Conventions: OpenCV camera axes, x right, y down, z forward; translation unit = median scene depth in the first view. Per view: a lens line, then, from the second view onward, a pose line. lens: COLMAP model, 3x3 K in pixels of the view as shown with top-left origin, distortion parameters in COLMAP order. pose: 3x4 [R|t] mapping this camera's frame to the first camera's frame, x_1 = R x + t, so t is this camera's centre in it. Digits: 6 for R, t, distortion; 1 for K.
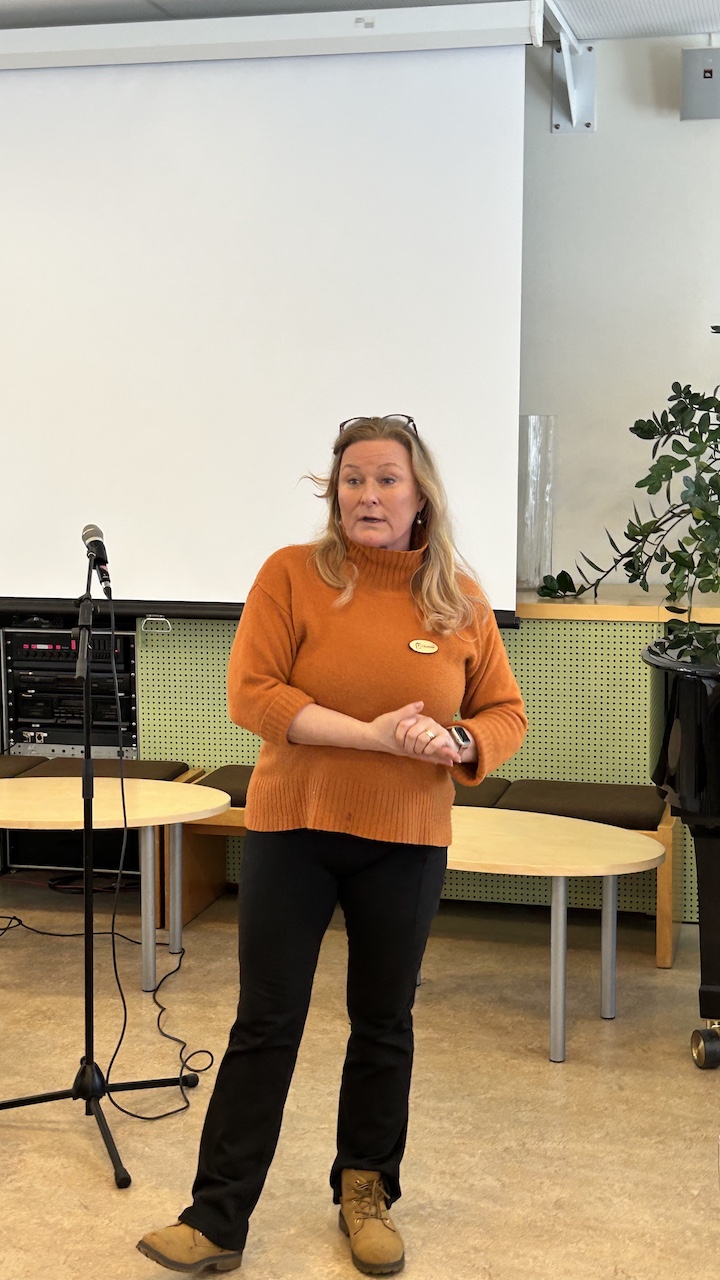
lens RADIAL K [[1721.7, 0, 362.7], [0, 1721.7, 648.9], [0, 0, 1]] dist [0.064165, 0.000000]
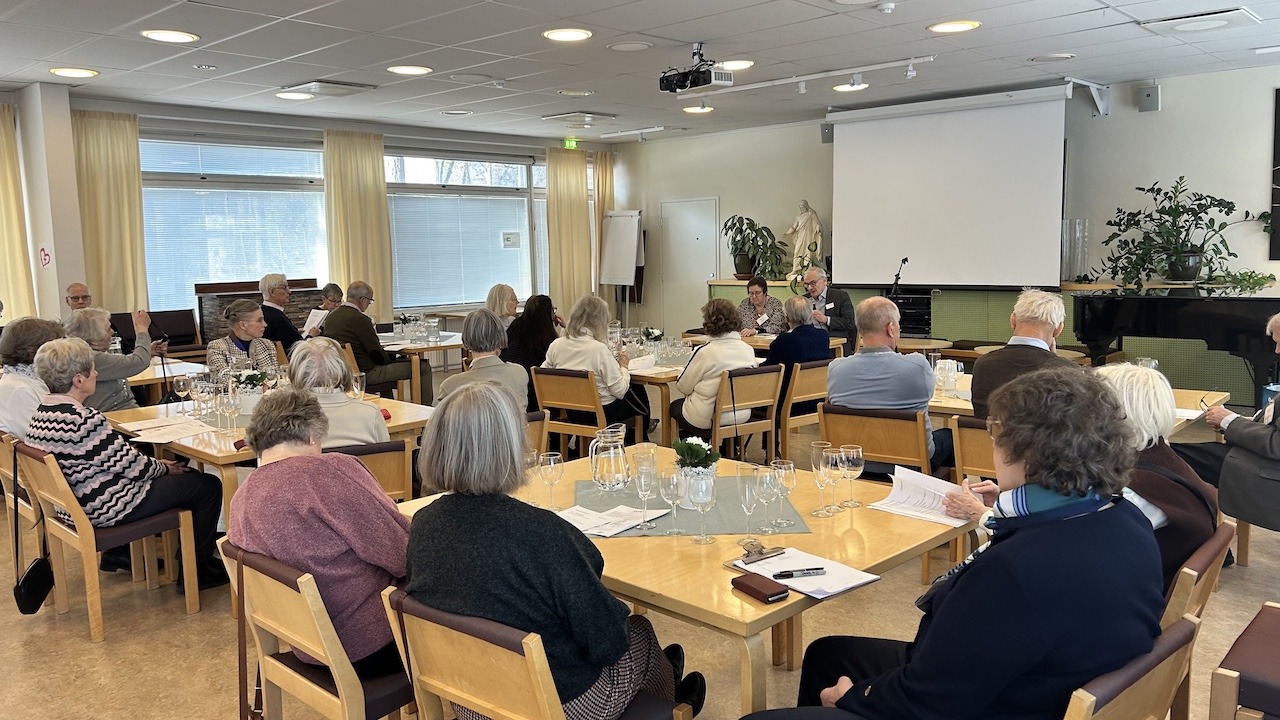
lens RADIAL K [[969.3, 0, 627.1], [0, 969.3, 354.3], [0, 0, 1]] dist [0.058974, -0.061296]
pose [[0.873737, 0.034111, -0.485201, 0.237325], [-0.034926, 0.999363, 0.007364, 0.099550], [0.485143, 0.010512, 0.874372, -0.757092]]
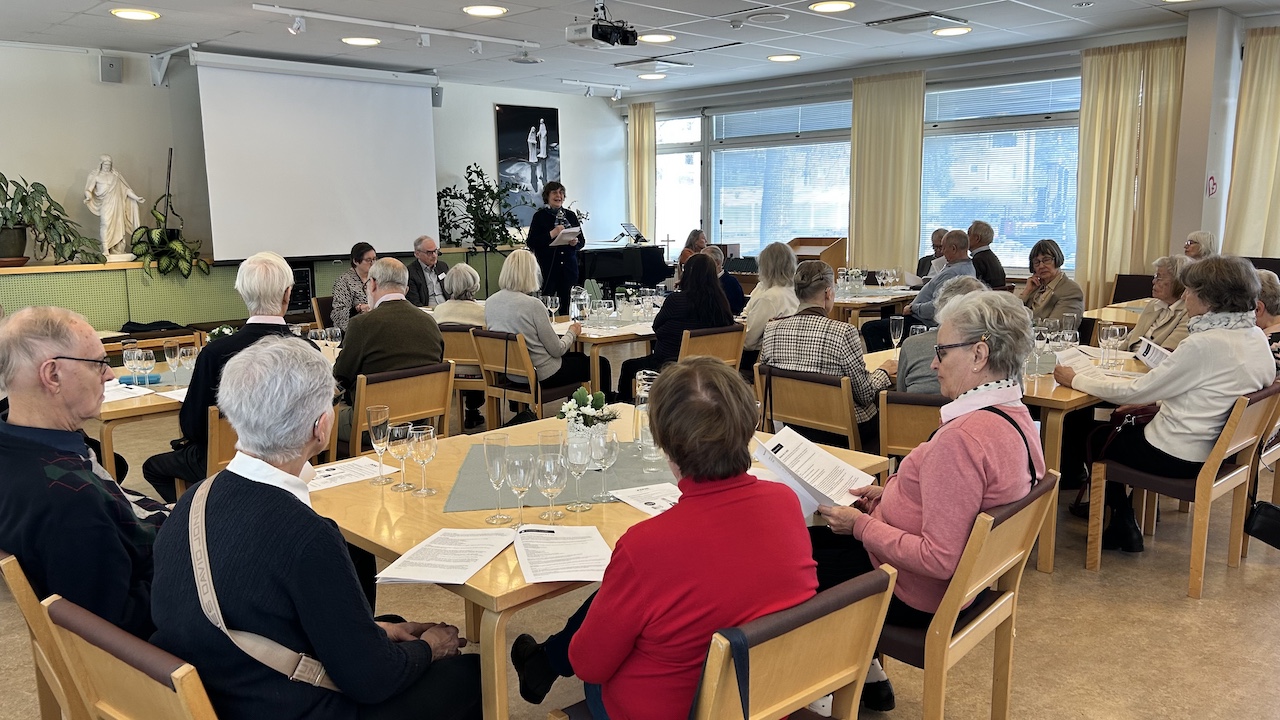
lens RADIAL K [[969.3, 0, 638.4], [0, 969.3, 355.7], [0, 0, 1]] dist [0.058974, -0.061296]
pose [[0.532368, -0.139913, 0.834871, -1.222823], [0.114210, 0.989100, 0.092933, 0.046412], [-0.838773, 0.045876, 0.542545, -0.348122]]
